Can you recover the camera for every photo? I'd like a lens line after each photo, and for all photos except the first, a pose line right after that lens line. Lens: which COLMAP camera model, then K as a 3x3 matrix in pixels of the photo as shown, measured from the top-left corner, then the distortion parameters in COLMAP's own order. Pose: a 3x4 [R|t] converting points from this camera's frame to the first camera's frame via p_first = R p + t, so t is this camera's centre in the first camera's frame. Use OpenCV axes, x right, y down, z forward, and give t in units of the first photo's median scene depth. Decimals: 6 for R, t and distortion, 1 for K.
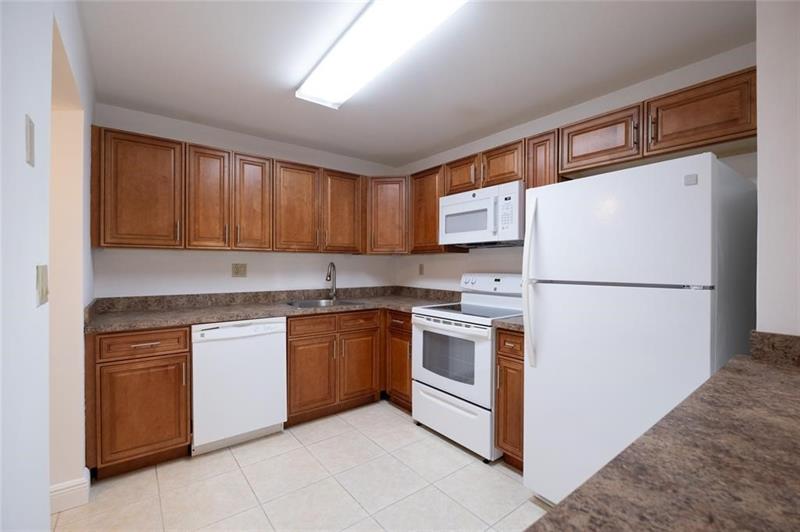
lens RADIAL K [[347.5, 0, 399.2], [0, 347.5, 267.8], [0, 0, 1]] dist [-0.005305, -0.000715]
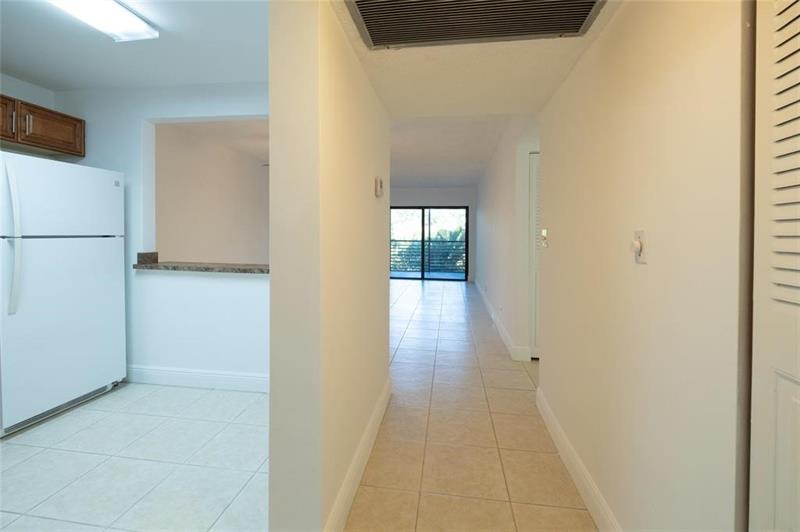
lens RADIAL K [[353.6, 0, 402.3], [0, 353.6, 239.4], [0, 0, 1]] dist [-0.000545, -0.005846]
pose [[-0.702856, -0.019513, 0.711065, -0.841887], [-0.007260, 0.999768, 0.020260, 0.008914], [-0.711295, 0.009078, -0.702834, 0.586199]]
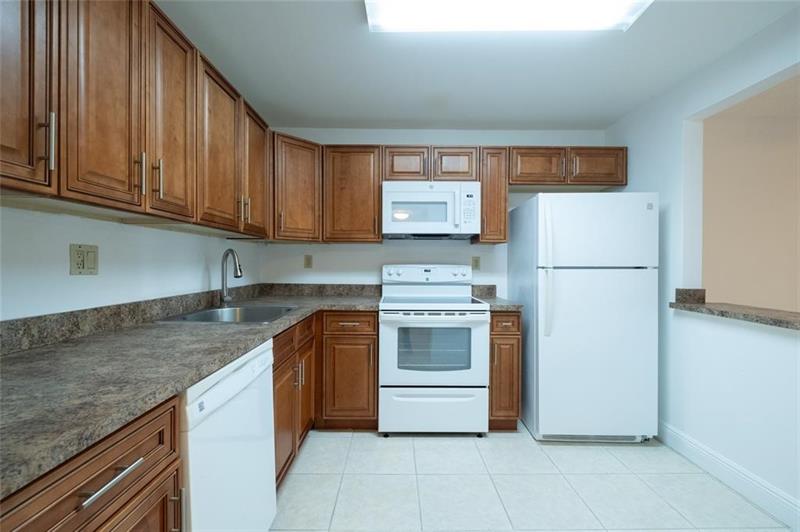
lens RADIAL K [[345.4, 0, 398.2], [0, 345.4, 267.3], [0, 0, 1]] dist [0.004362, -0.005351]
pose [[0.606118, -0.009095, 0.795323, -0.611241], [0.003063, 0.999954, 0.009101, 0.015869], [-0.795369, -0.003080, 0.606118, 0.440357]]
